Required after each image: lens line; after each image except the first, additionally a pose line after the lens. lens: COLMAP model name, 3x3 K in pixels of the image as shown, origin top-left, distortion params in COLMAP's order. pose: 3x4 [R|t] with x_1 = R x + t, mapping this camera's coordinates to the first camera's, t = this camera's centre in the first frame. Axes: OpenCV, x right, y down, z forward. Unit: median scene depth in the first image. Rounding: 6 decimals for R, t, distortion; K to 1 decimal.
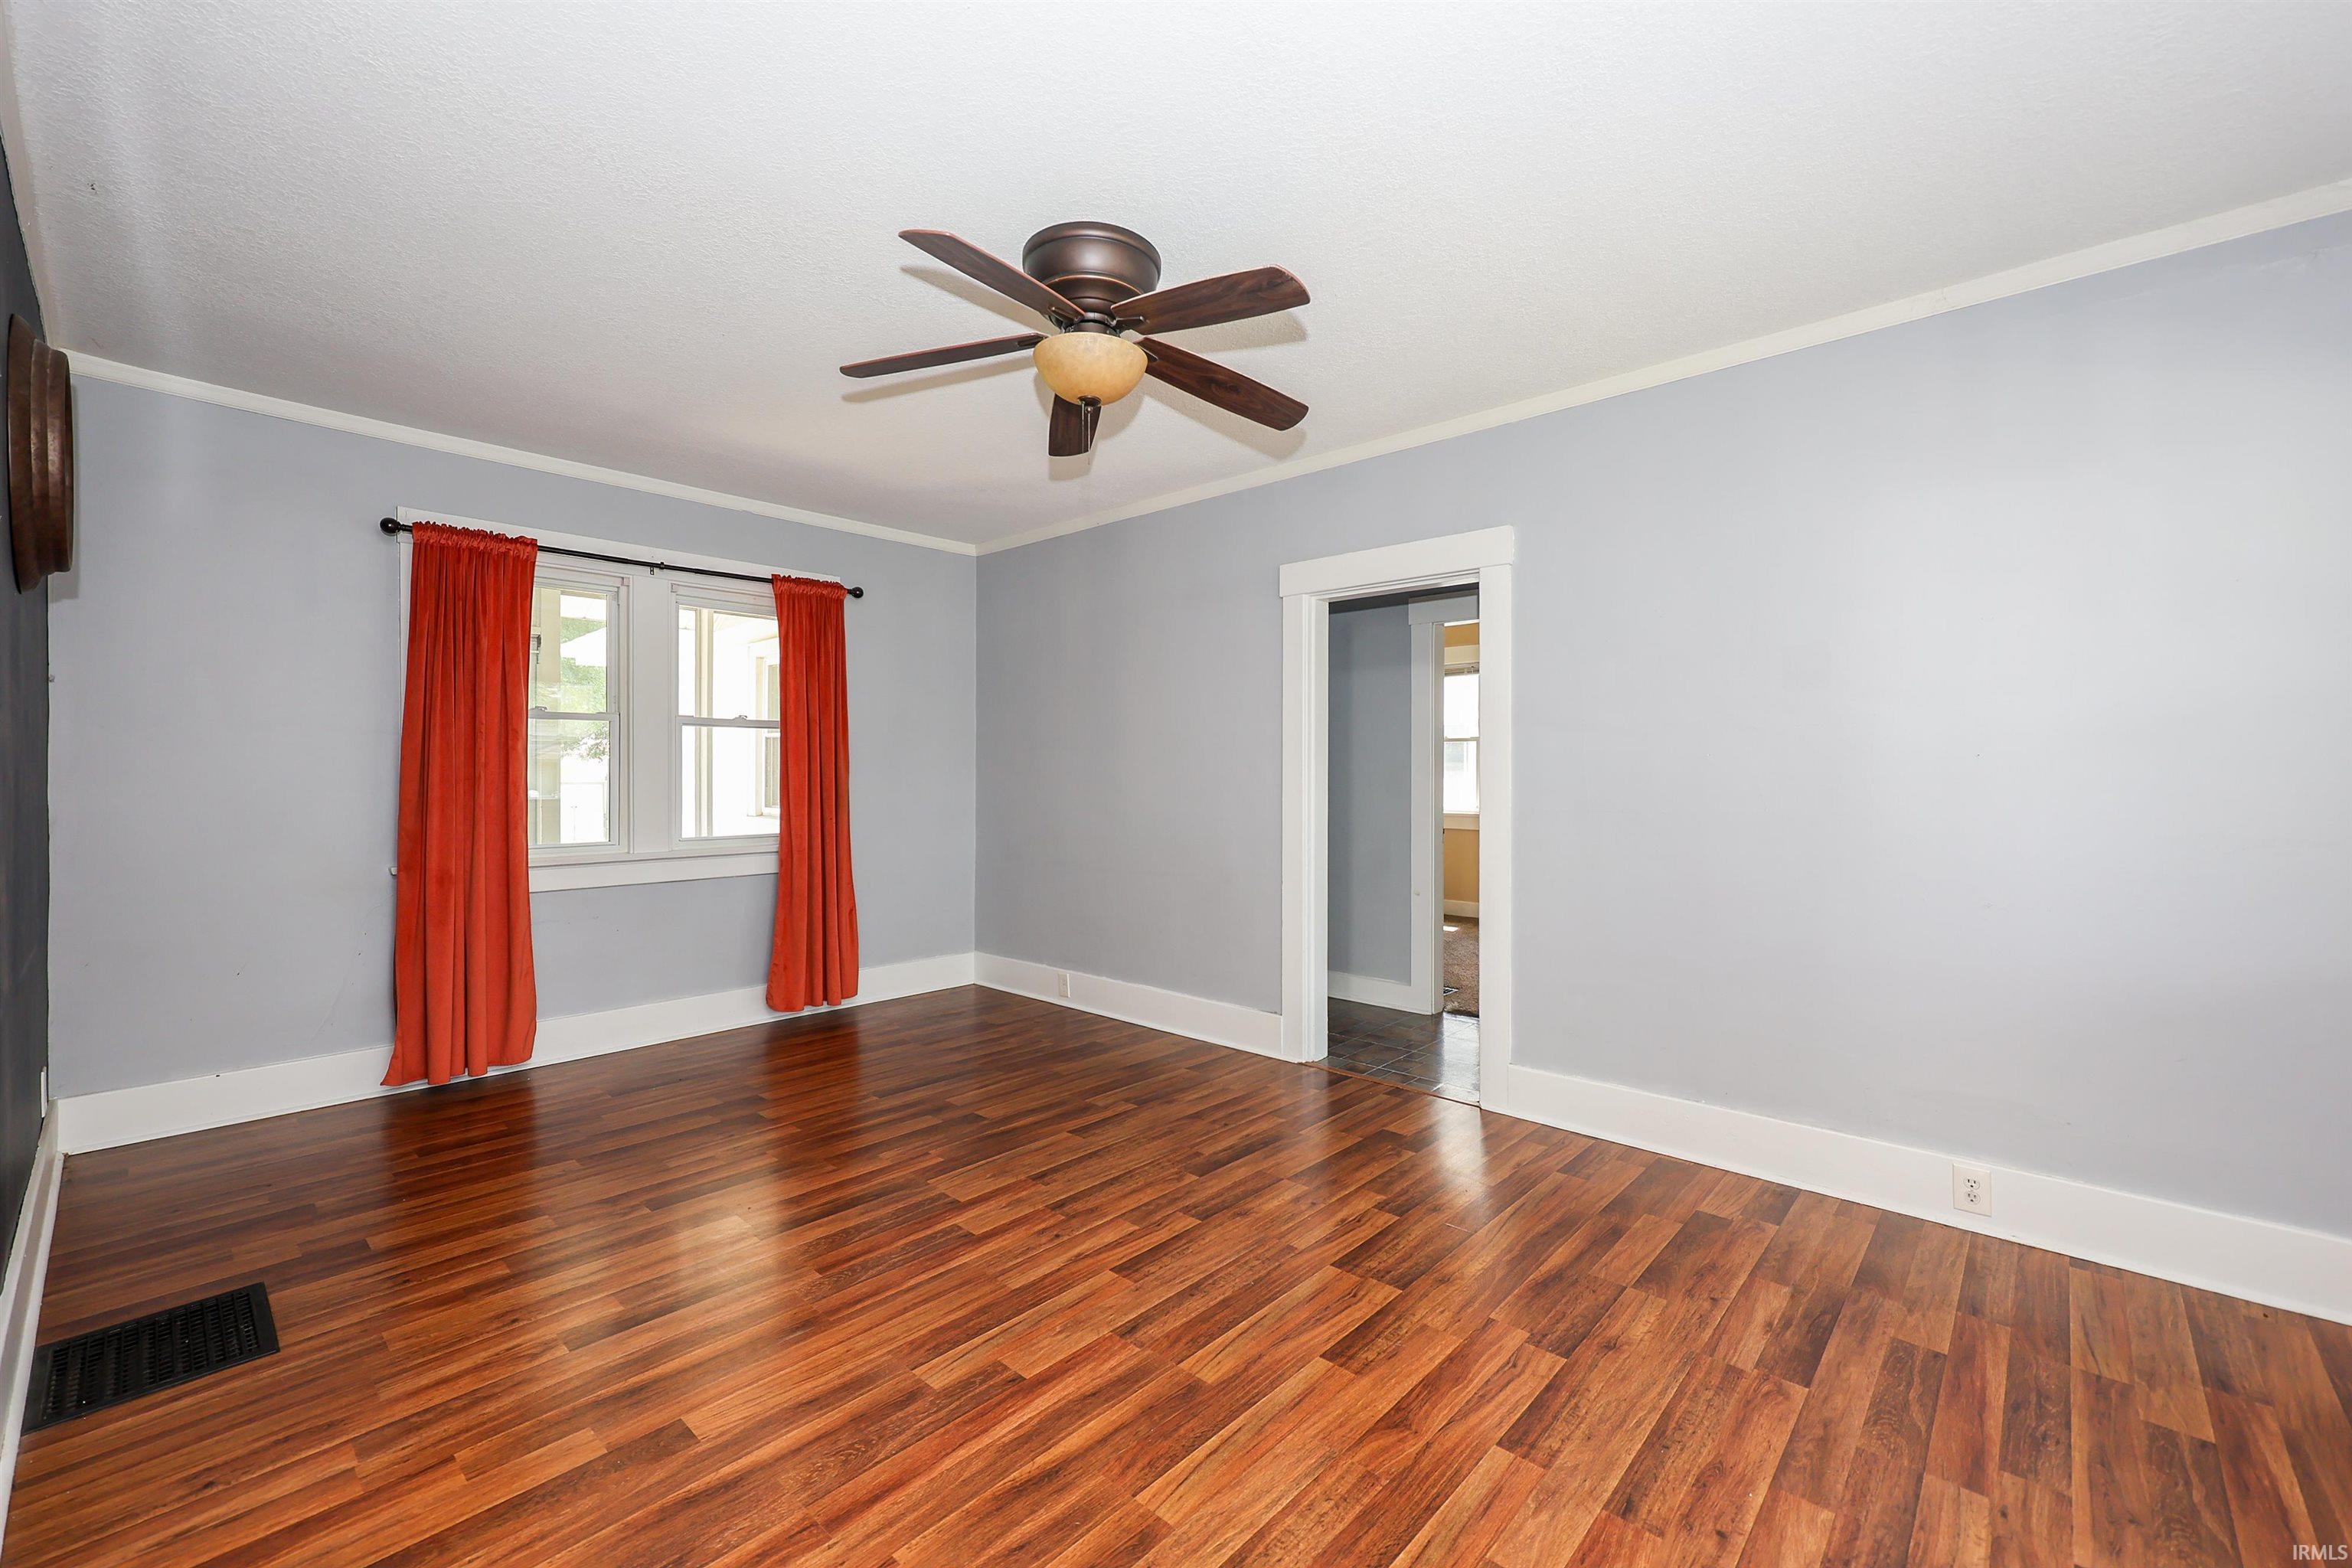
lens RADIAL K [[970.9, 0, 1161.3], [0, 970.9, 771.5], [0, 0, 1]] dist [-0.002521, -0.000401]
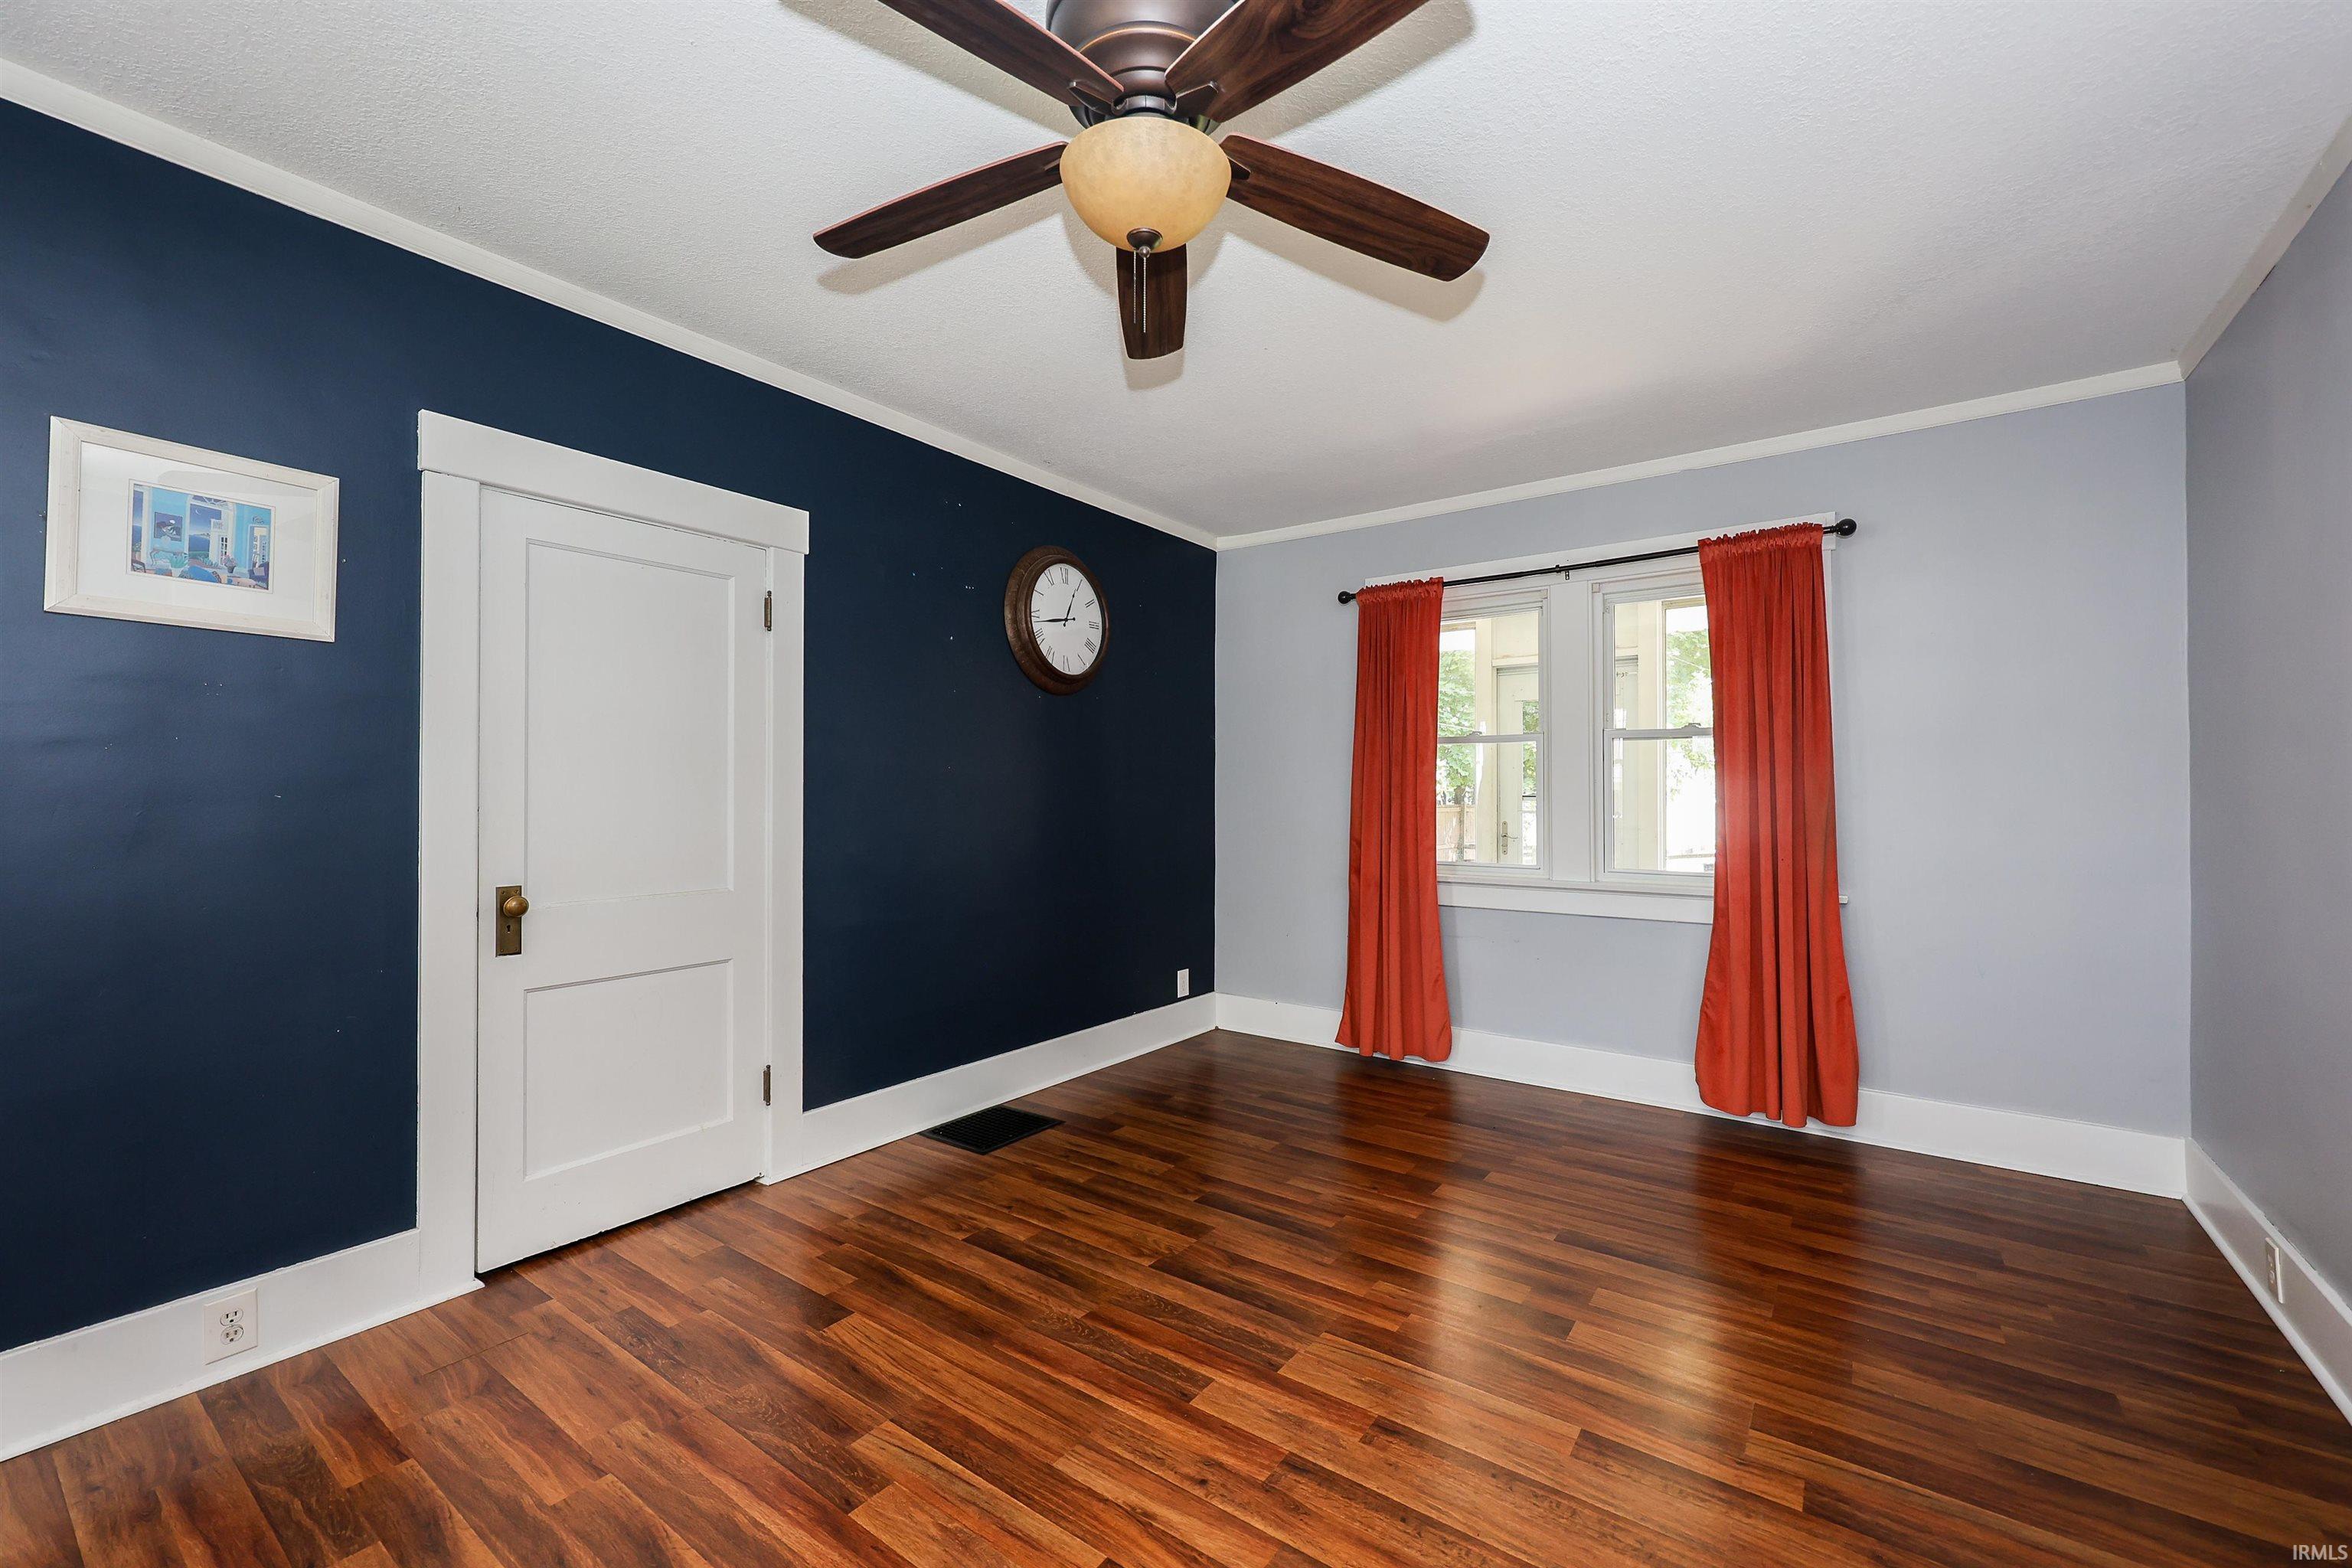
lens RADIAL K [[938.2, 0, 1176.0], [0, 938.2, 784.0], [0, 0, 1]] dist [-0.001141, -0.000172]
pose [[0.122757, -0.010538, -0.992381, 0.388209], [0.001320, 0.999944, -0.010456, 0.000520], [0.992436, -0.000027, 0.122765, 0.646138]]
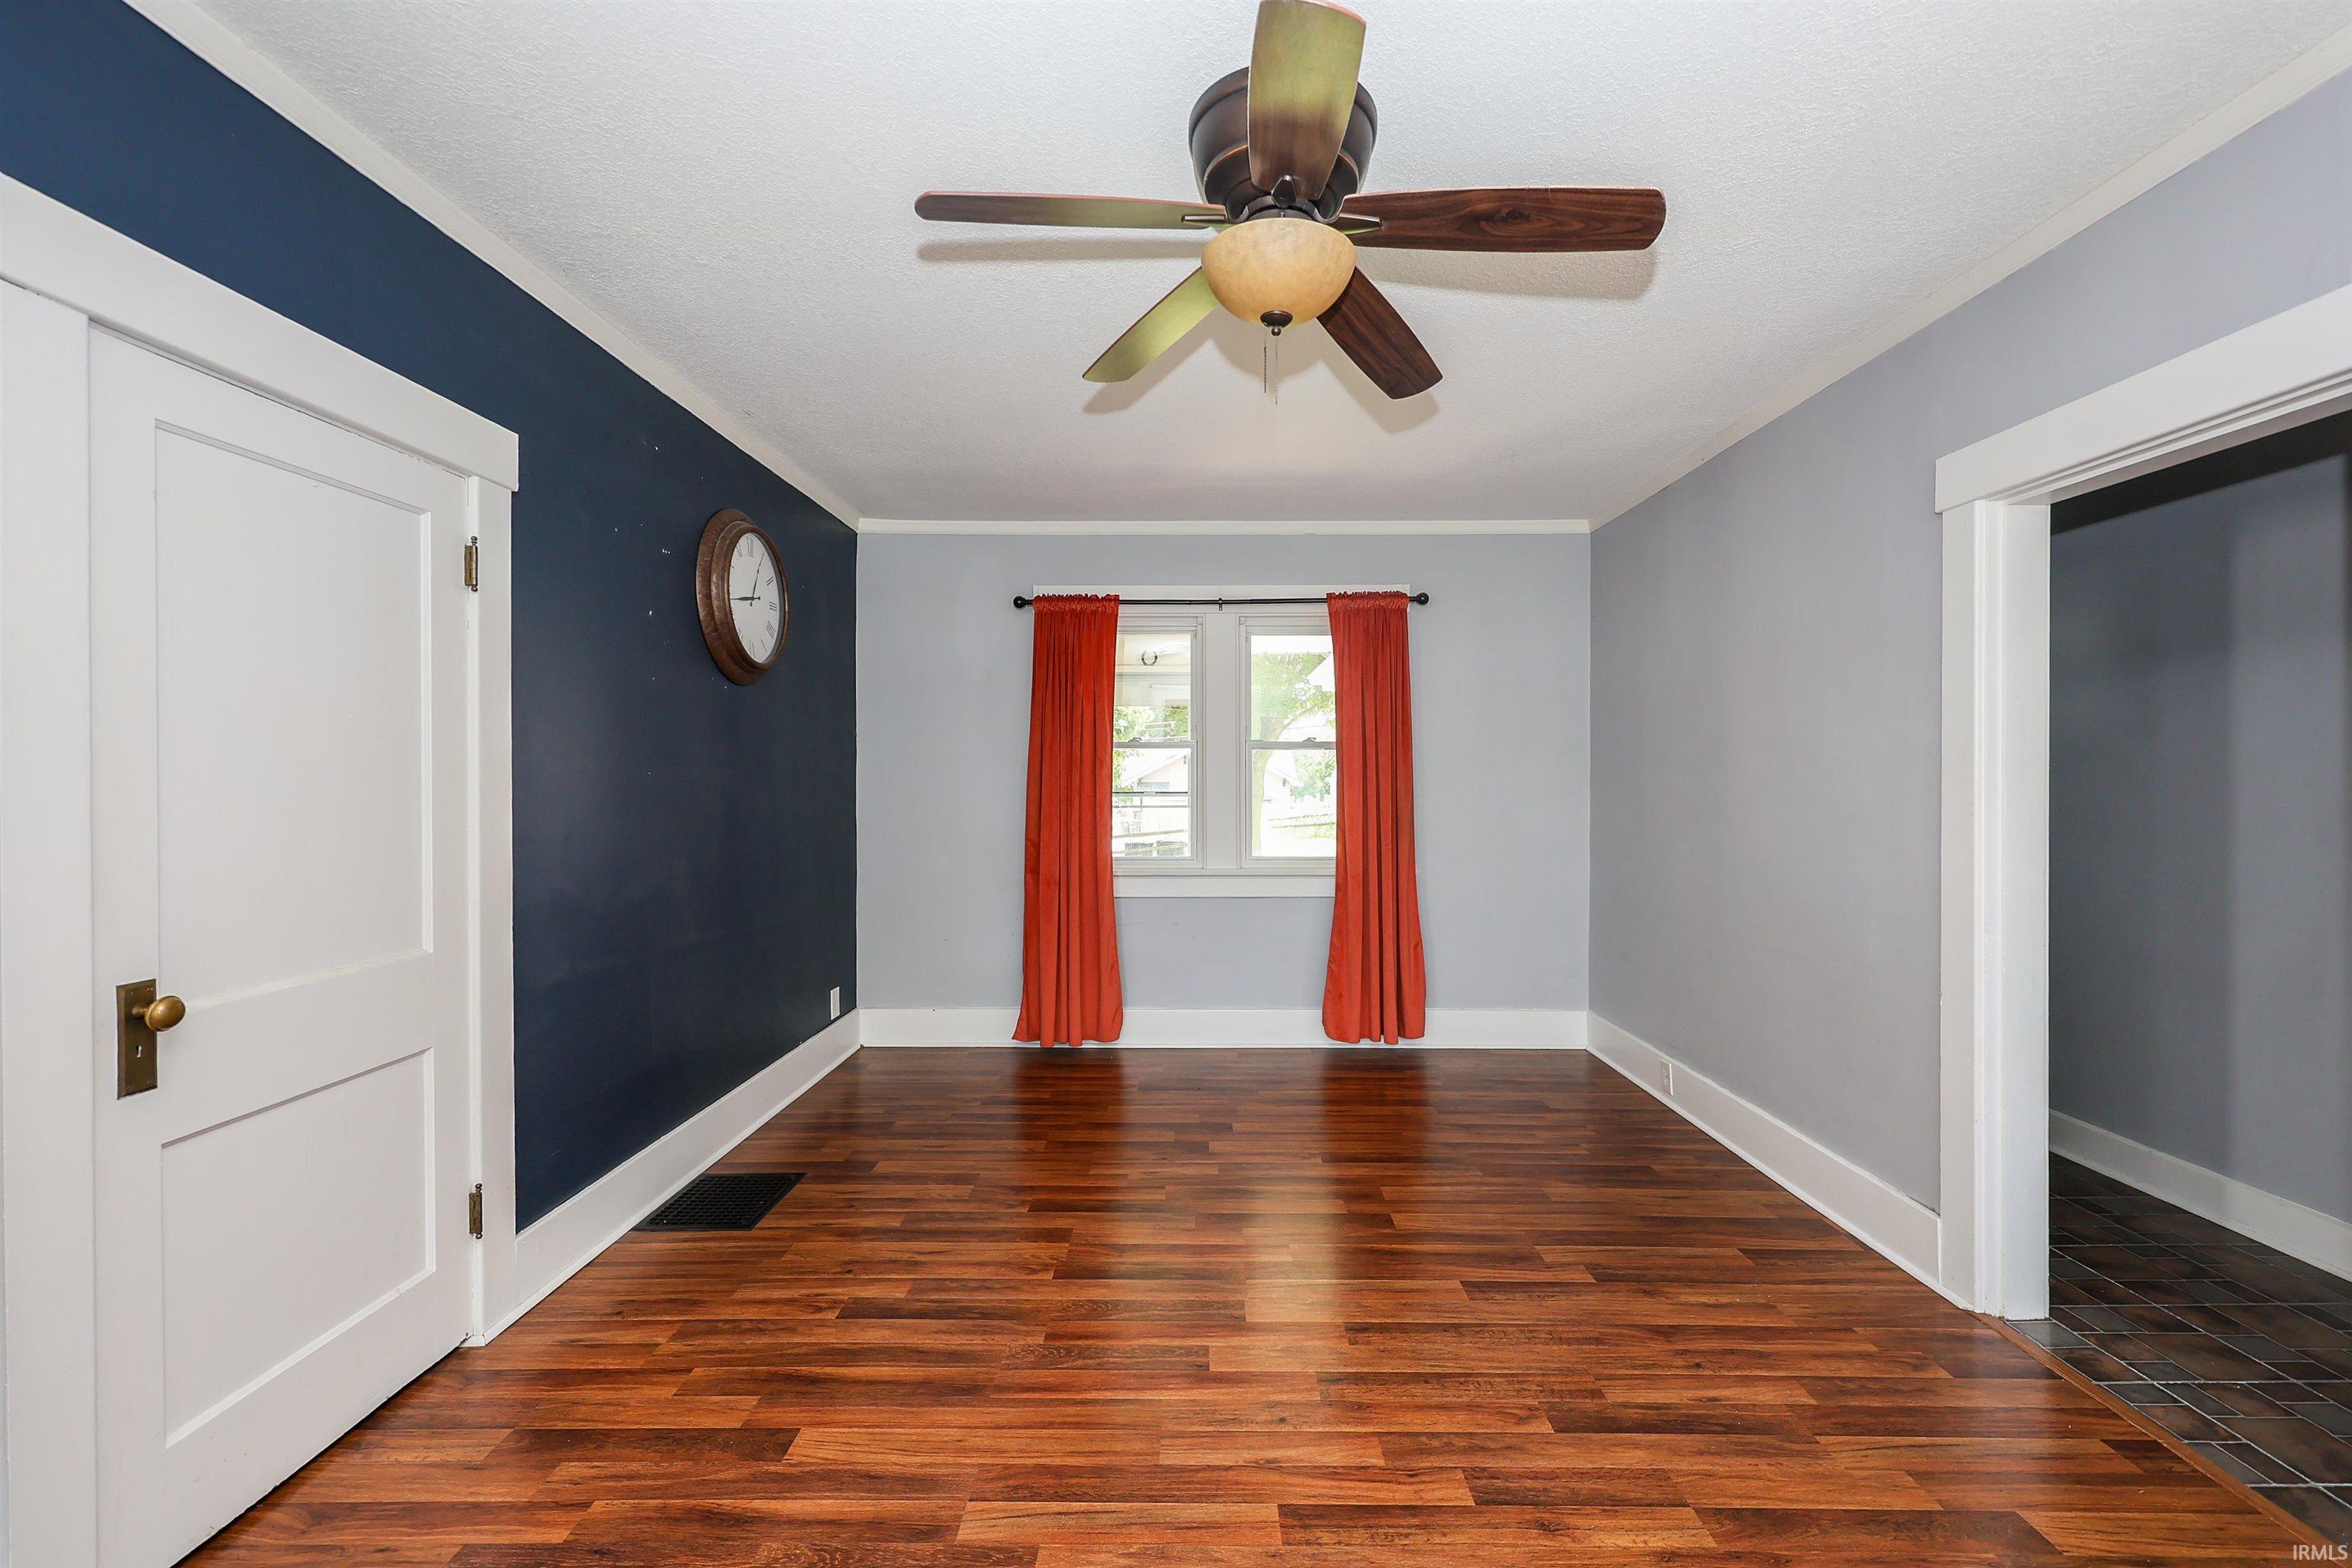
lens RADIAL K [[960.2, 0, 1180.2], [0, 960.2, 782.0], [0, 0, 1]] dist [0.000792, 0.000269]
pose [[0.674524, 0.001385, -0.738252, 0.286581], [0.003012, 0.999985, 0.004628, -0.022415], [0.738247, -0.005345, 0.674509, 0.307511]]
